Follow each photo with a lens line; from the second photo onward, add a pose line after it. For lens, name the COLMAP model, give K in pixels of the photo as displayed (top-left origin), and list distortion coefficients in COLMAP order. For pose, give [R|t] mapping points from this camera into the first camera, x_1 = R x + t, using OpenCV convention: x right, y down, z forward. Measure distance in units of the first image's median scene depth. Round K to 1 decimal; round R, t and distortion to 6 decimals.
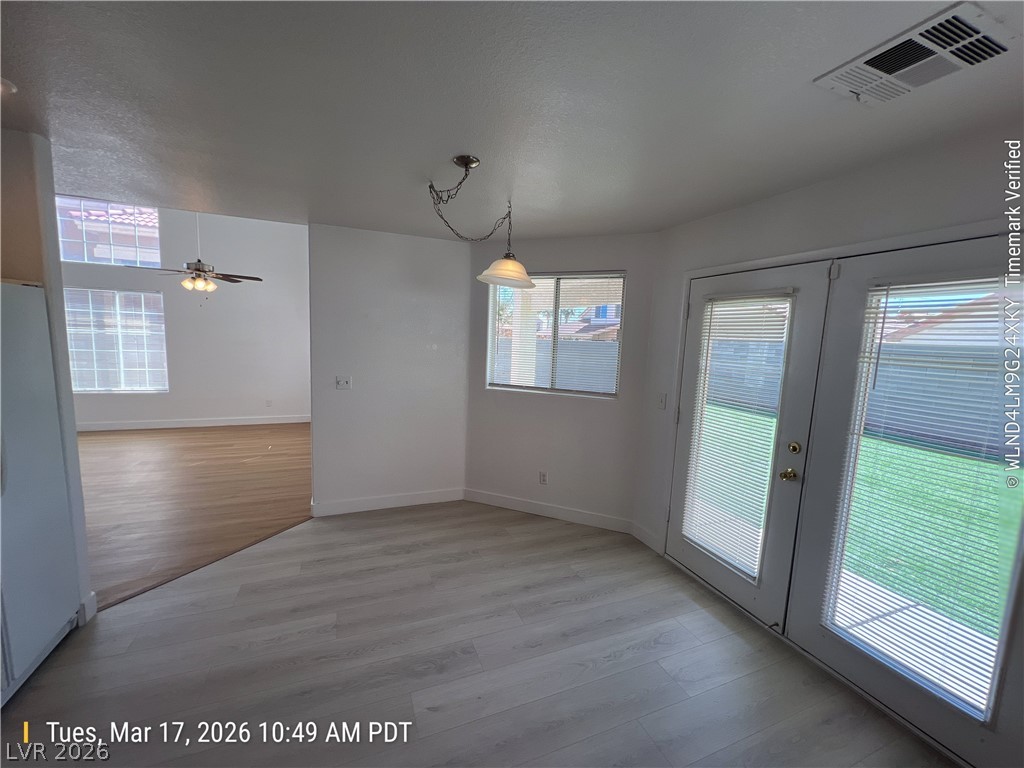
lens RADIAL K [[412.2, 0, 514.3], [0, 412.2, 386.8], [0, 0, 1]] dist [0.000400, 0.000267]
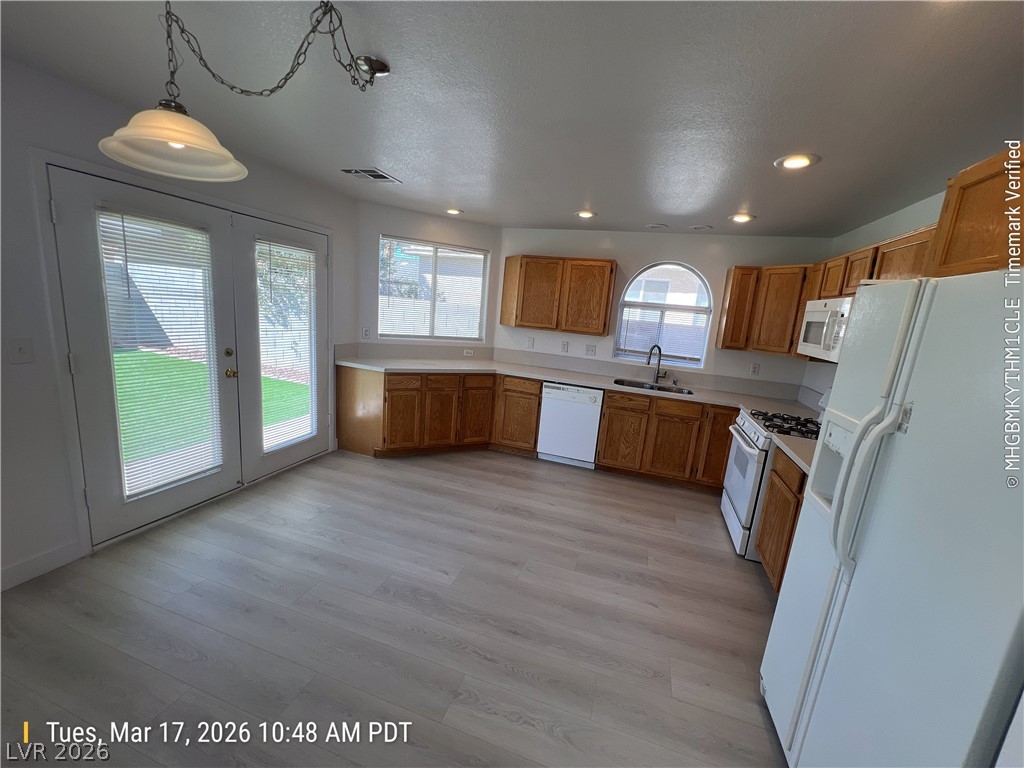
lens RADIAL K [[412.2, 0, 514.3], [0, 412.2, 386.8], [0, 0, 1]] dist [0.000400, 0.000267]
pose [[-0.756428, -0.224950, 0.614178, -0.848872], [-0.037322, 0.952314, 0.302829, -0.183339], [-0.653012, 0.206146, -0.728752, 1.362465]]
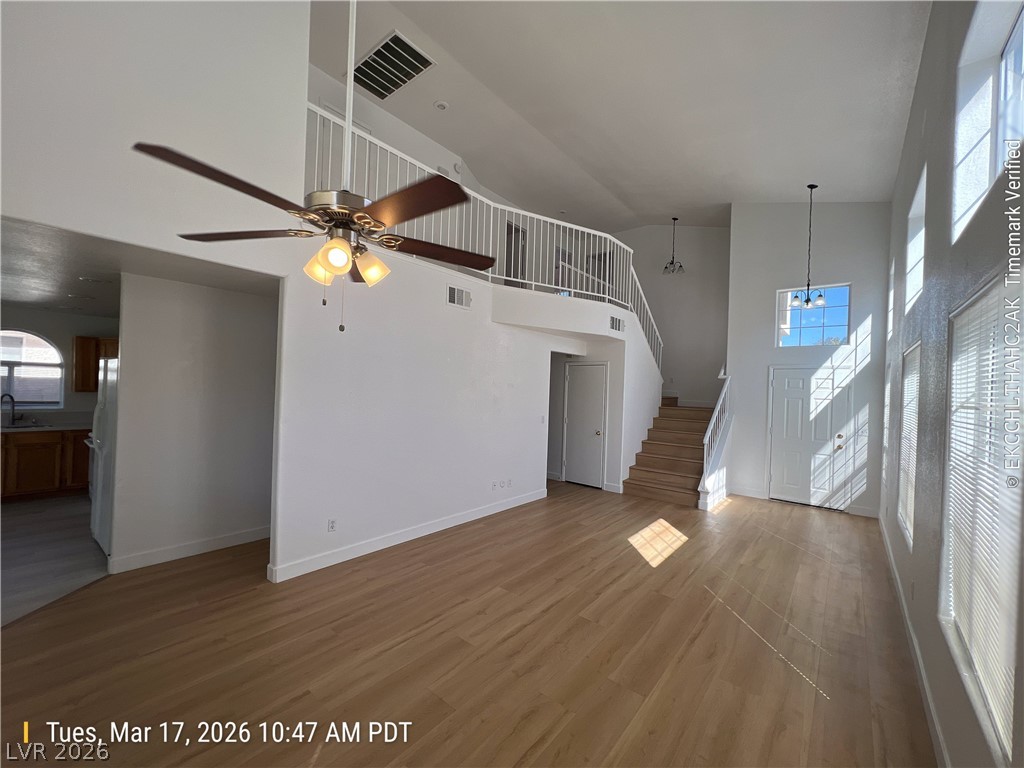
lens RADIAL K [[412.2, 0, 514.3], [0, 412.2, 386.8], [0, 0, 1]] dist [0.000400, 0.000267]
pose [[-0.881092, -0.067579, -0.468092, -1.569739], [-0.120902, 0.989037, 0.084785, -0.403522], [0.457231, 0.131297, -0.879603, 2.876742]]
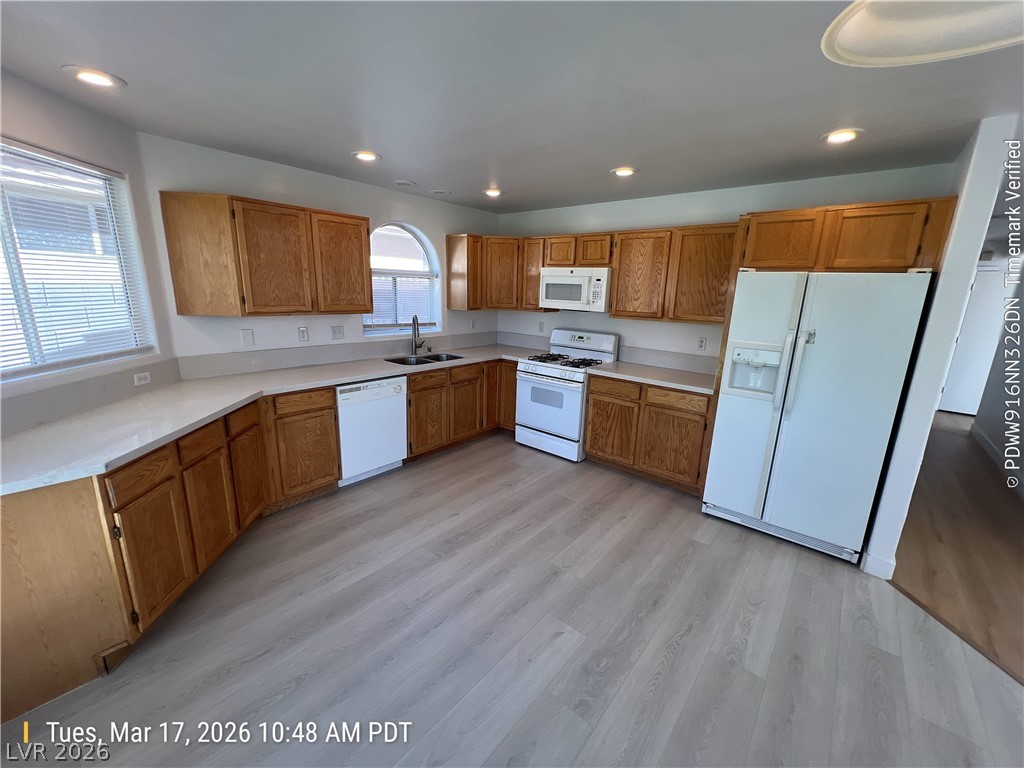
lens RADIAL K [[412.2, 0, 514.3], [0, 412.2, 386.8], [0, 0, 1]] dist [0.000400, 0.000267]
pose [[-0.882269, 0.045386, -0.468553, 0.312894], [-0.120183, 0.940640, 0.317415, -0.144598], [0.455146, 0.336358, -0.824443, 1.294680]]
